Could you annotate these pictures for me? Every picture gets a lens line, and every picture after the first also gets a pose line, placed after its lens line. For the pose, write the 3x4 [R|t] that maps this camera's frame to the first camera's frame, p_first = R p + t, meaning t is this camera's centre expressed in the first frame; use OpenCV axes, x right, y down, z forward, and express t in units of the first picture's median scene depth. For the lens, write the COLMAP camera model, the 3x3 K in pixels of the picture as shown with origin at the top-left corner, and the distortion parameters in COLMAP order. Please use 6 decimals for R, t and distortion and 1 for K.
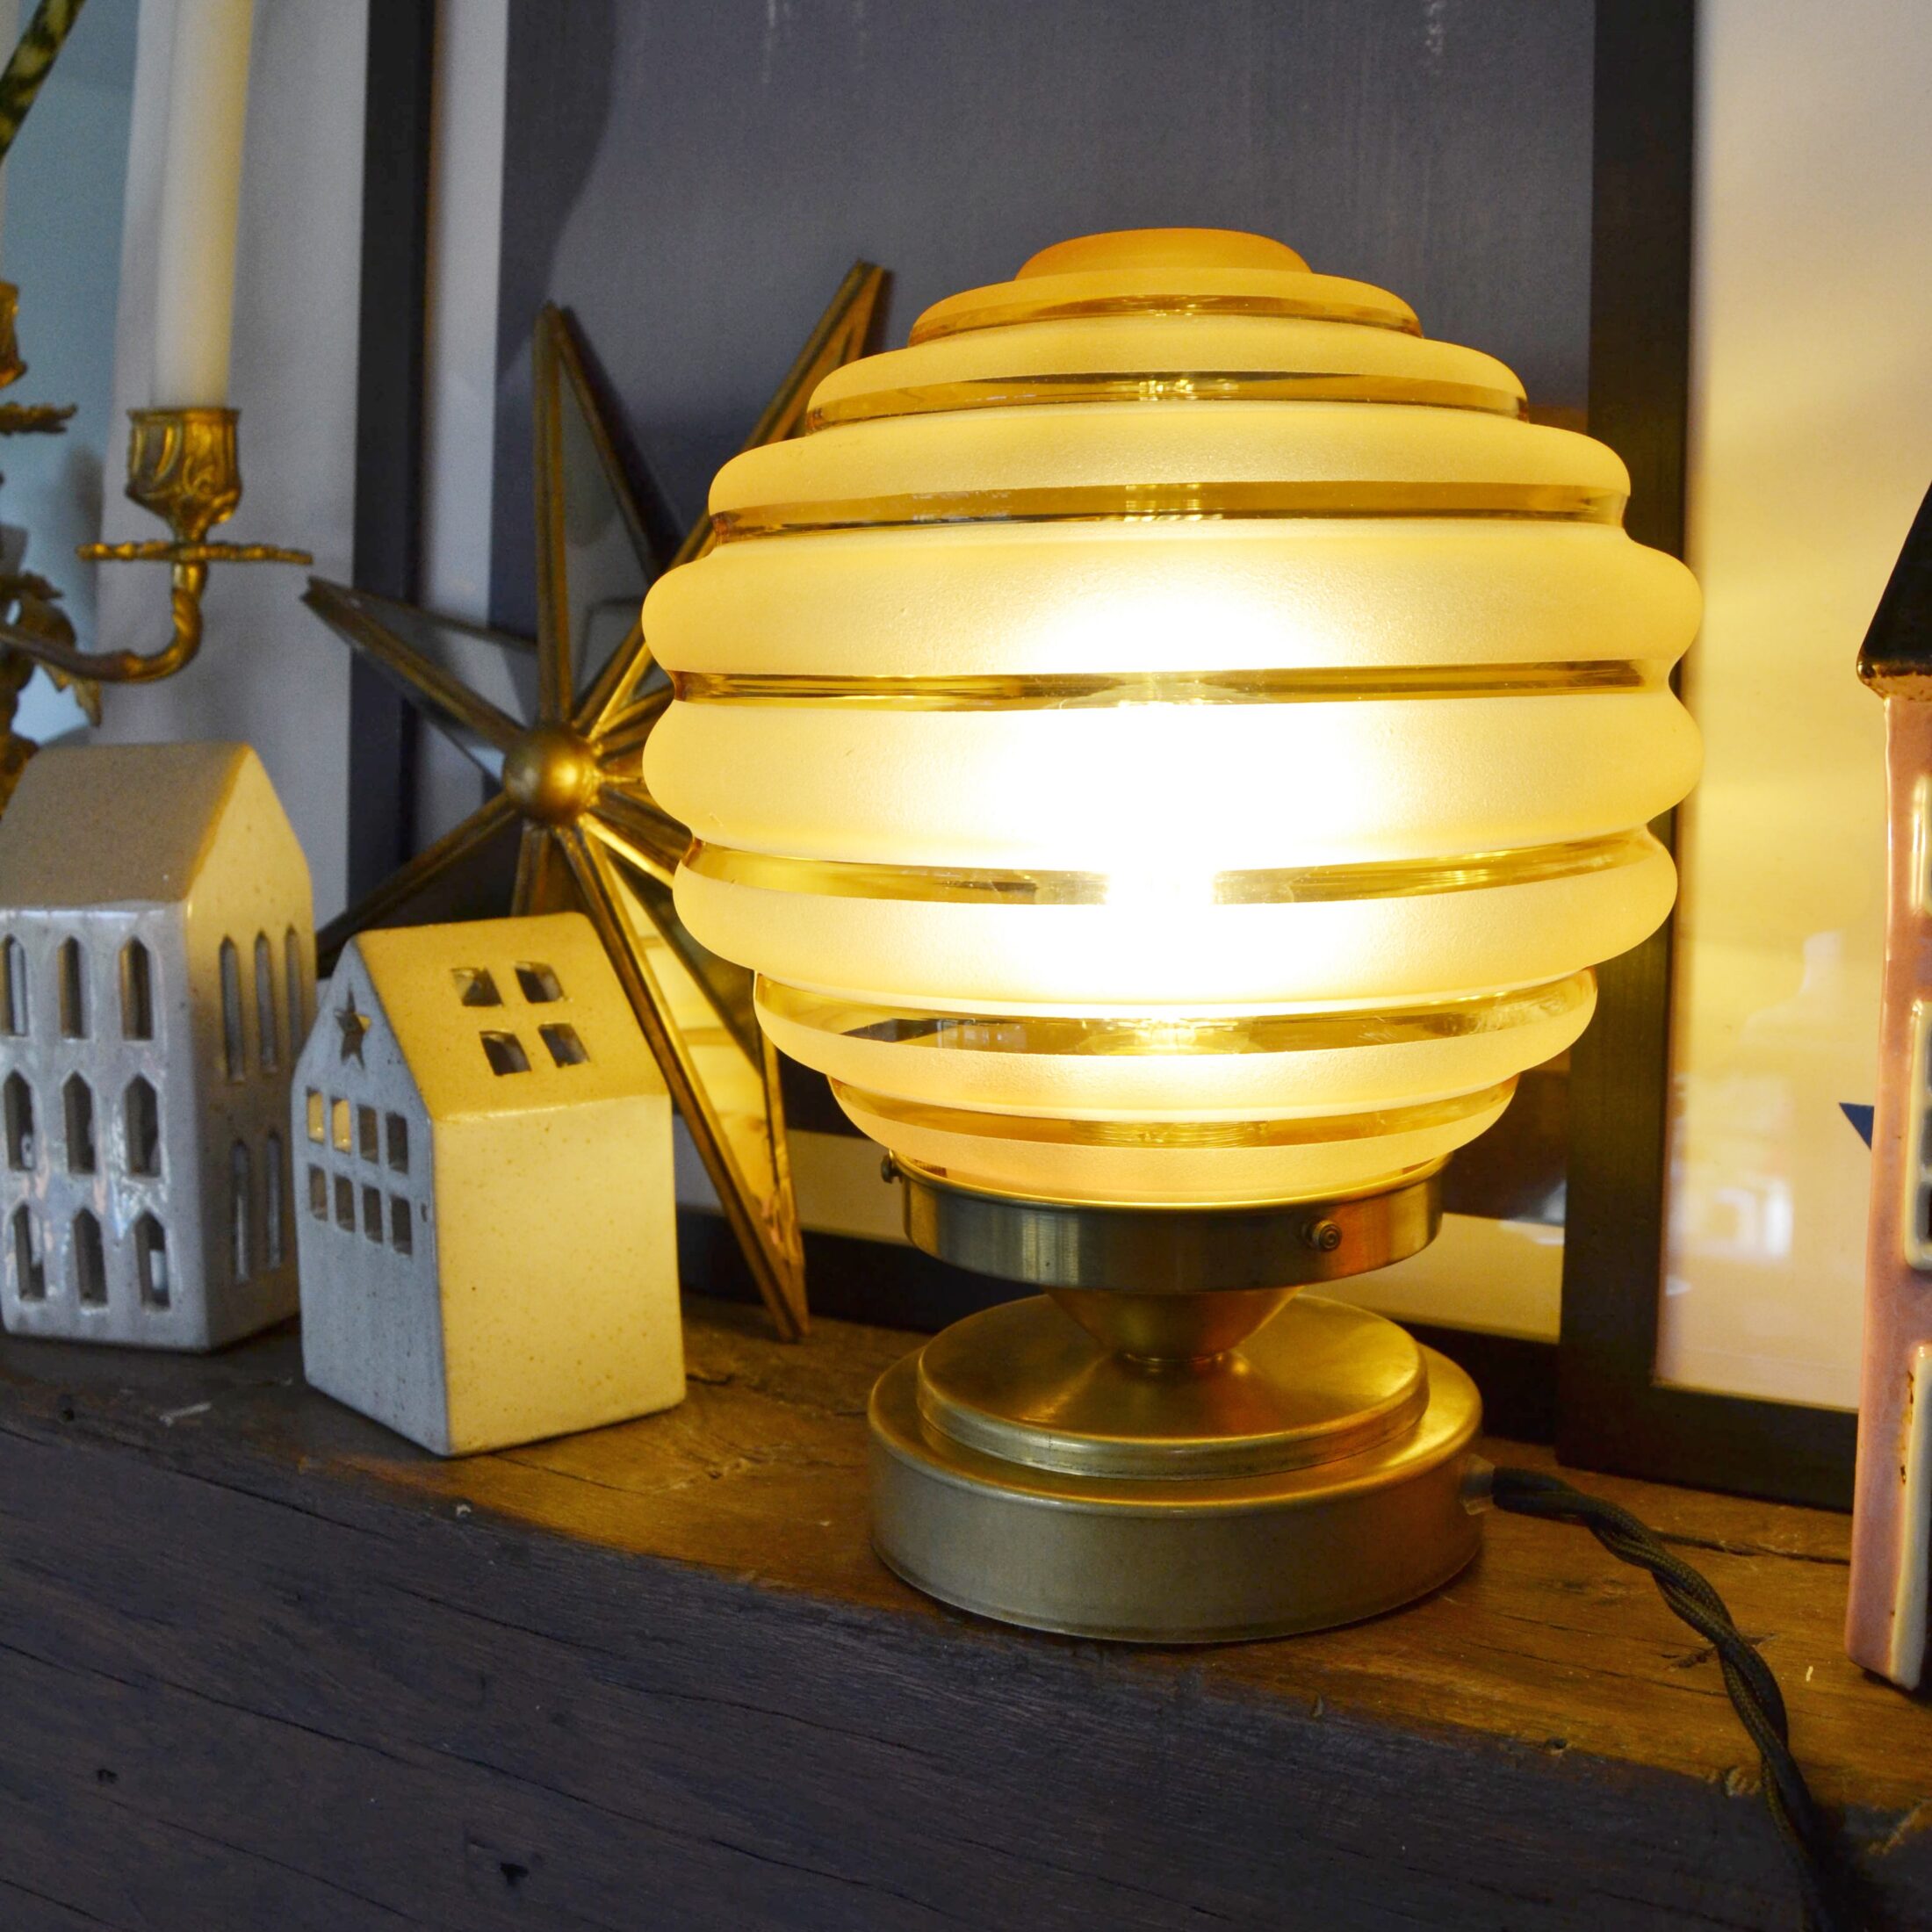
lens RADIAL K [[2252.5, 0, 1103.5], [0, 2252.5, 909.5], [0, 0, 1]] dist [-0.076948, 0.000000]
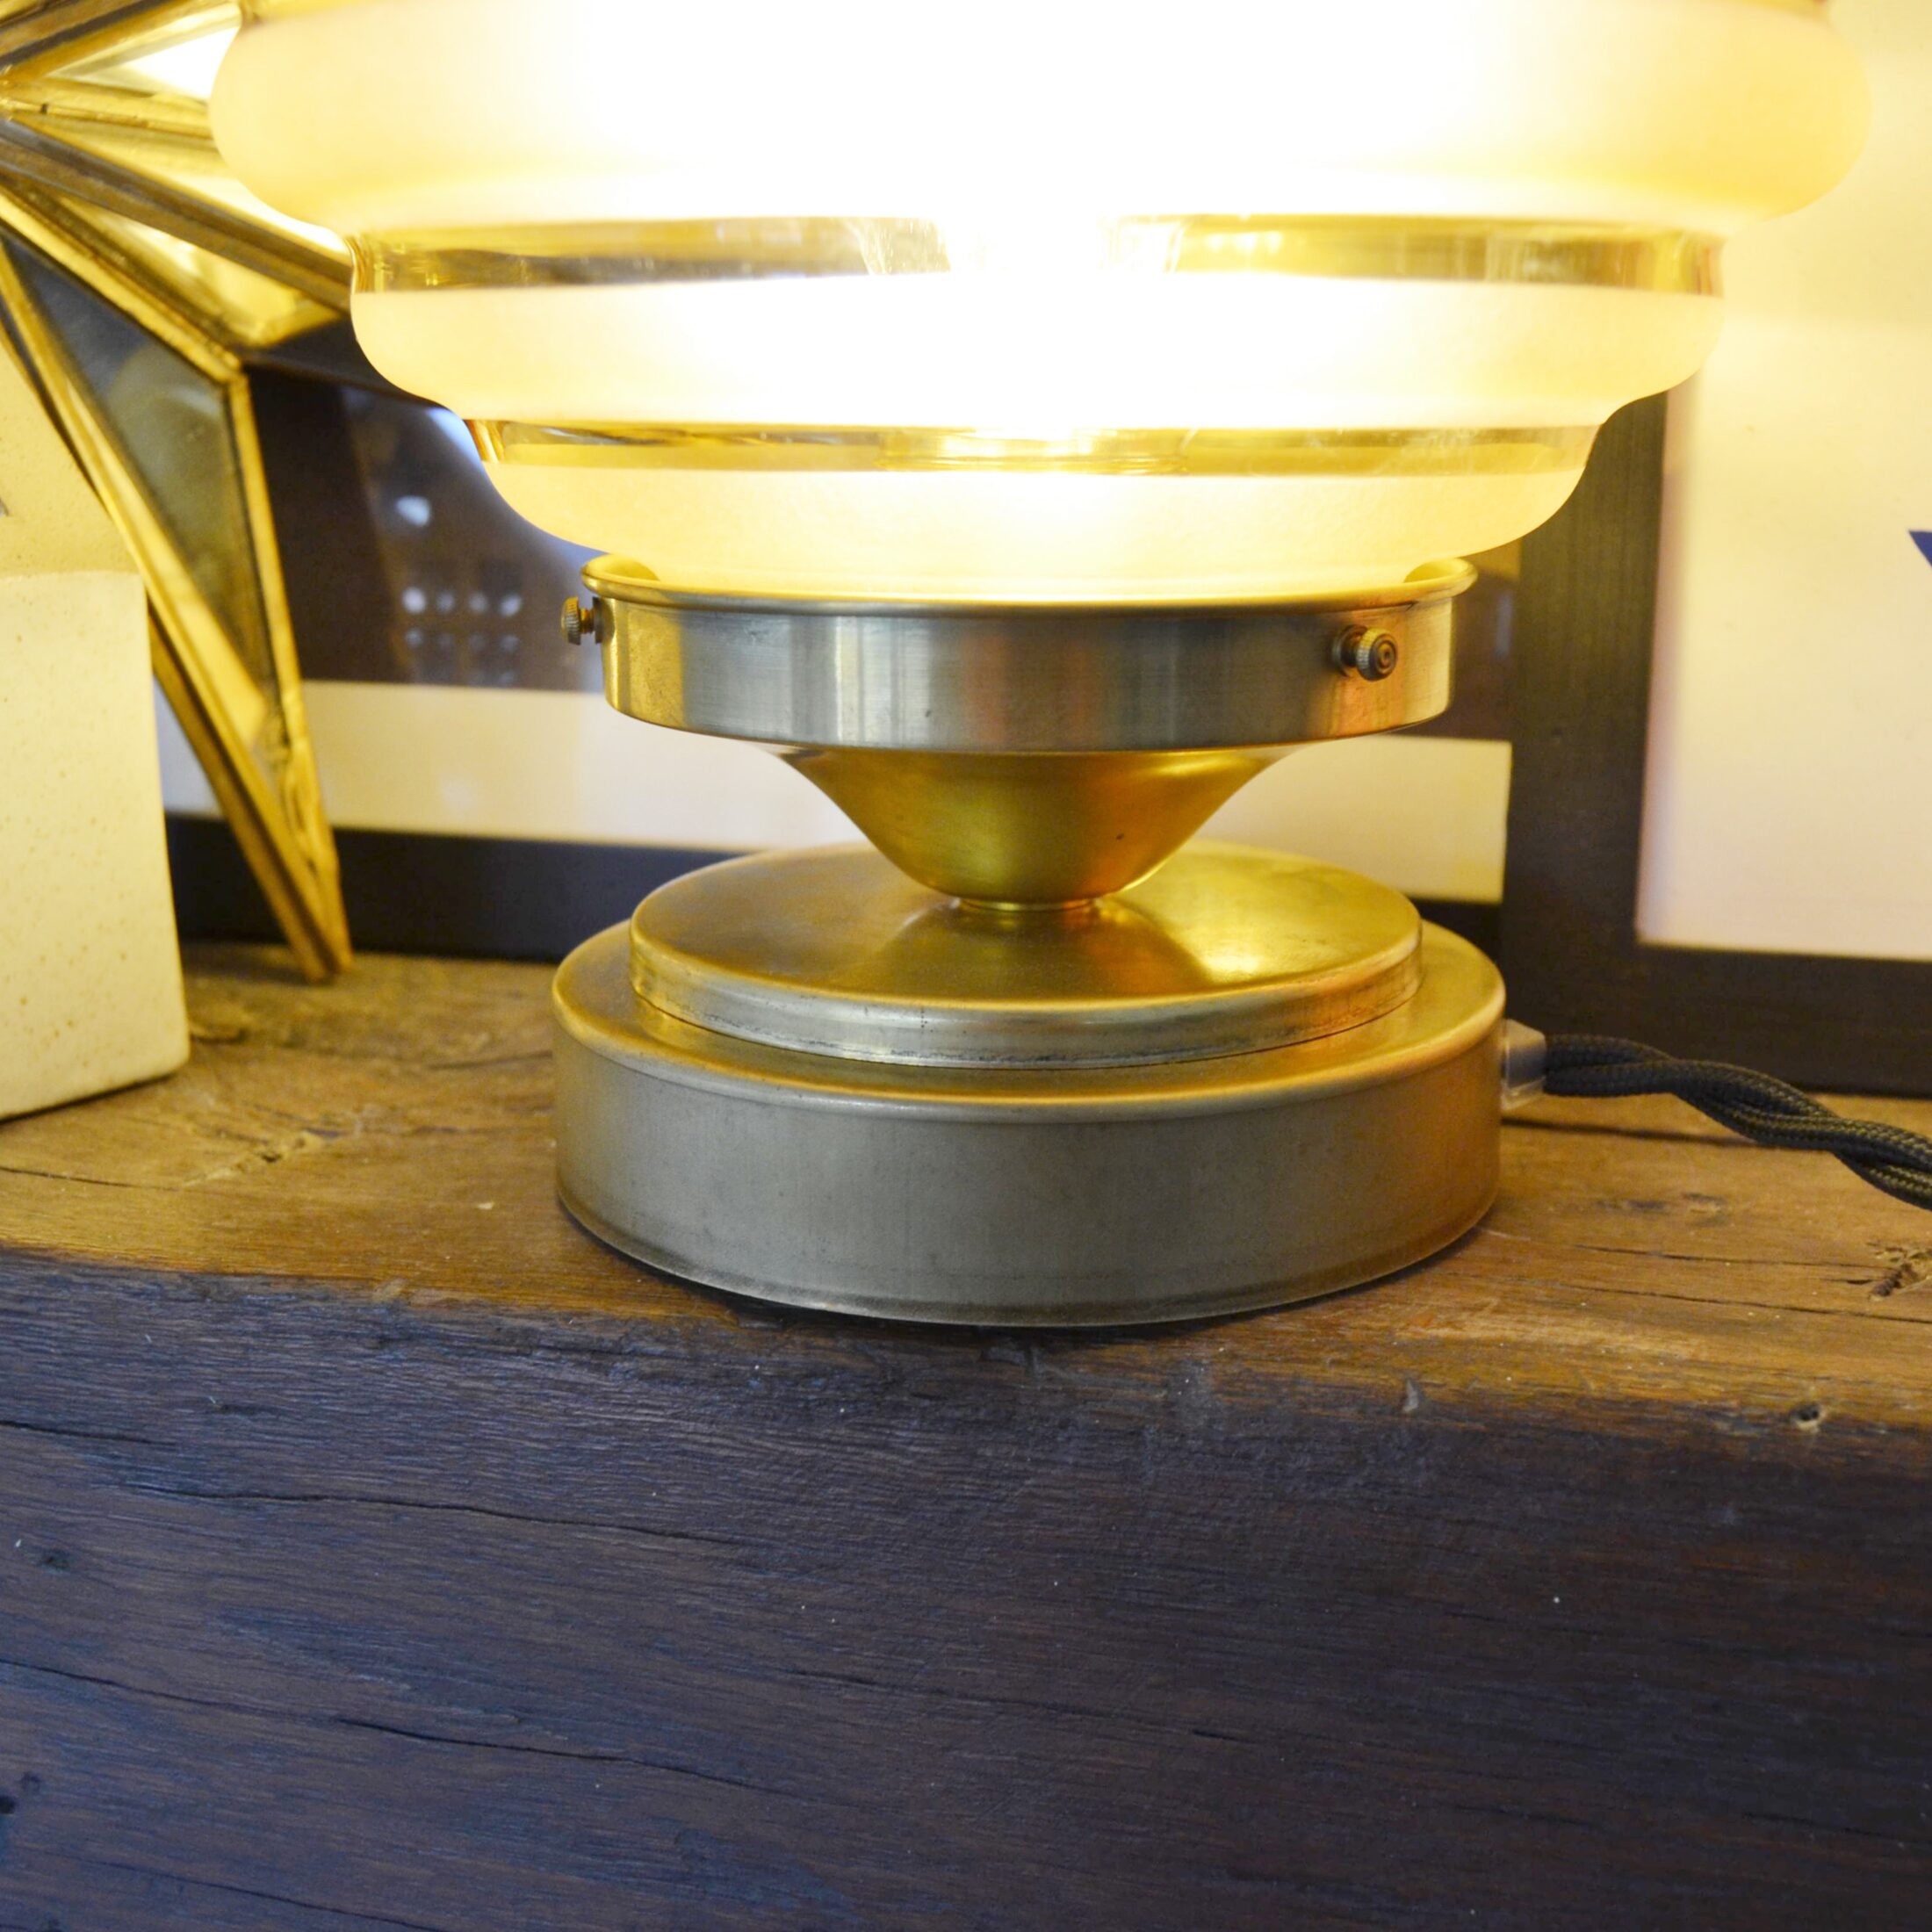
lens RADIAL K [[2369.2, 0, 981.6], [0, 2369.2, 963.9], [0, 0, 1]] dist [-0.064160, 0.000000]
pose [[0.970359, -0.048141, 0.236823, -0.148084], [0.018618, 0.991937, 0.125355, 0.131834], [-0.240948, -0.117230, 0.963432, 0.351197]]
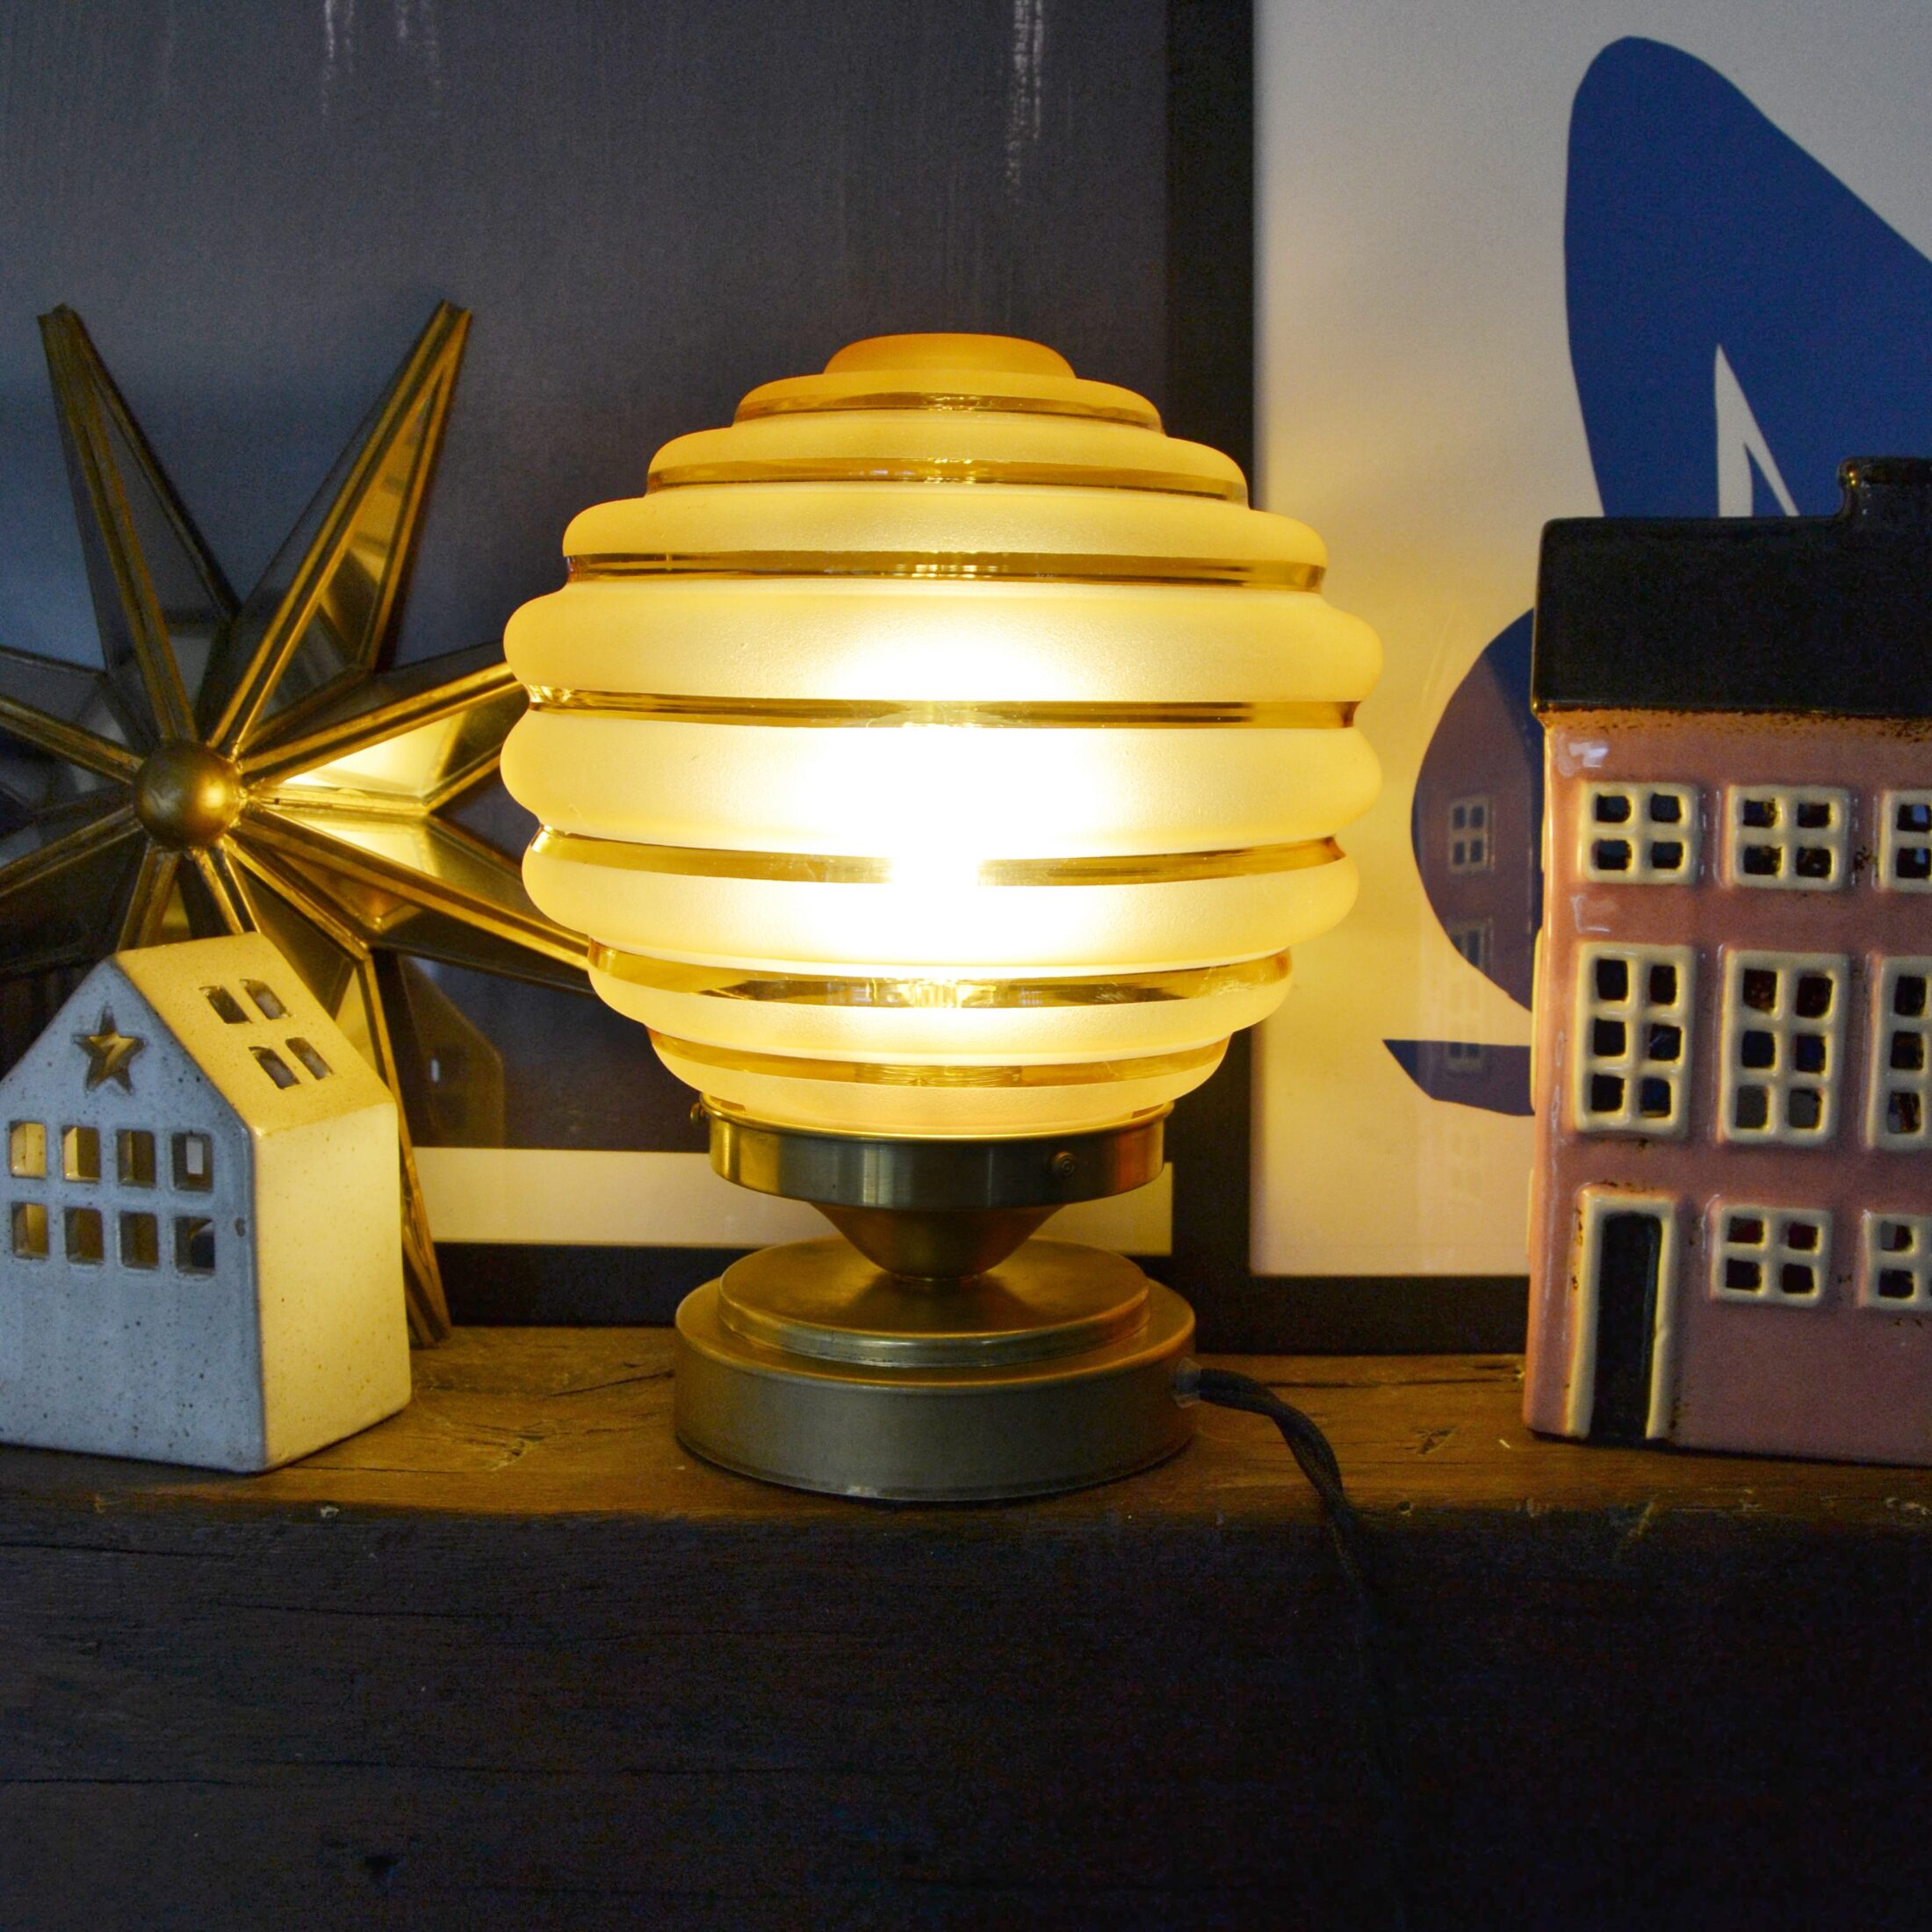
lens RADIAL K [[2369.2, 0, 966.4], [0, 2369.2, 981.7], [0, 0, 1]] dist [-0.064160, 0.000000]
pose [[0.867138, -0.039041, 0.496536, -0.589753], [0.039200, 0.999180, 0.010104, 0.030664], [-0.496523, 0.010702, 0.867957, -0.082293]]
